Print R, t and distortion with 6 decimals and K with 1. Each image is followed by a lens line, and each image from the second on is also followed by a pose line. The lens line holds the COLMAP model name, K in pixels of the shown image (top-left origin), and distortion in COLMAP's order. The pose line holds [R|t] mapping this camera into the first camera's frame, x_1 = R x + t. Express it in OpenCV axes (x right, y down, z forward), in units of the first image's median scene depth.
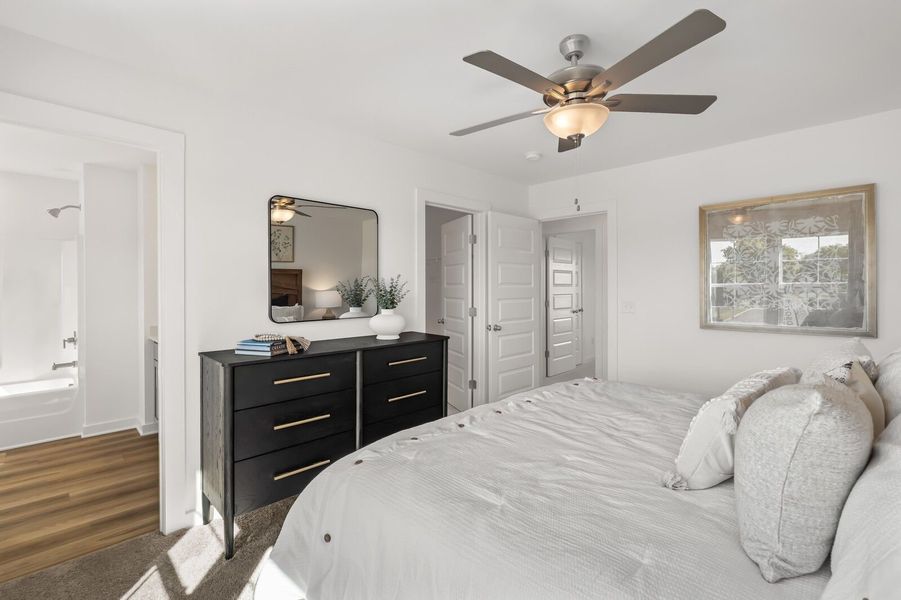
lens RADIAL K [[428.1, 0, 446.9], [0, 428.1, 295.6], [0, 0, 1]] dist [-0.001079, 0.001070]
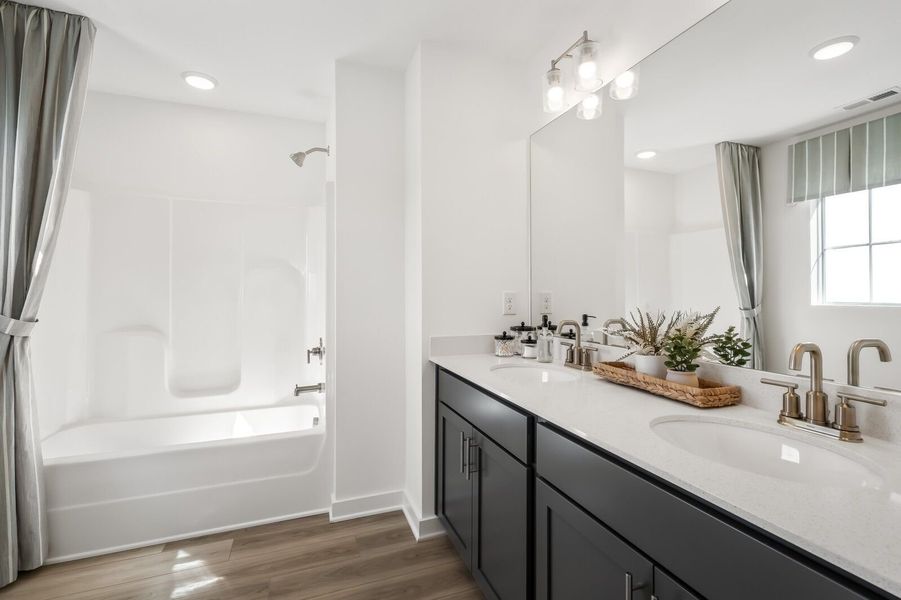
lens RADIAL K [[409.5, 0, 460.7], [0, 409.5, 290.8], [0, 0, 1]] dist [-0.002040, -0.000171]
pose [[0.926415, 0.007011, -0.376439, -0.437204], [-0.007597, 0.999971, -0.000072, 0.008204], [0.376427, 0.002927, 0.926442, 0.500389]]
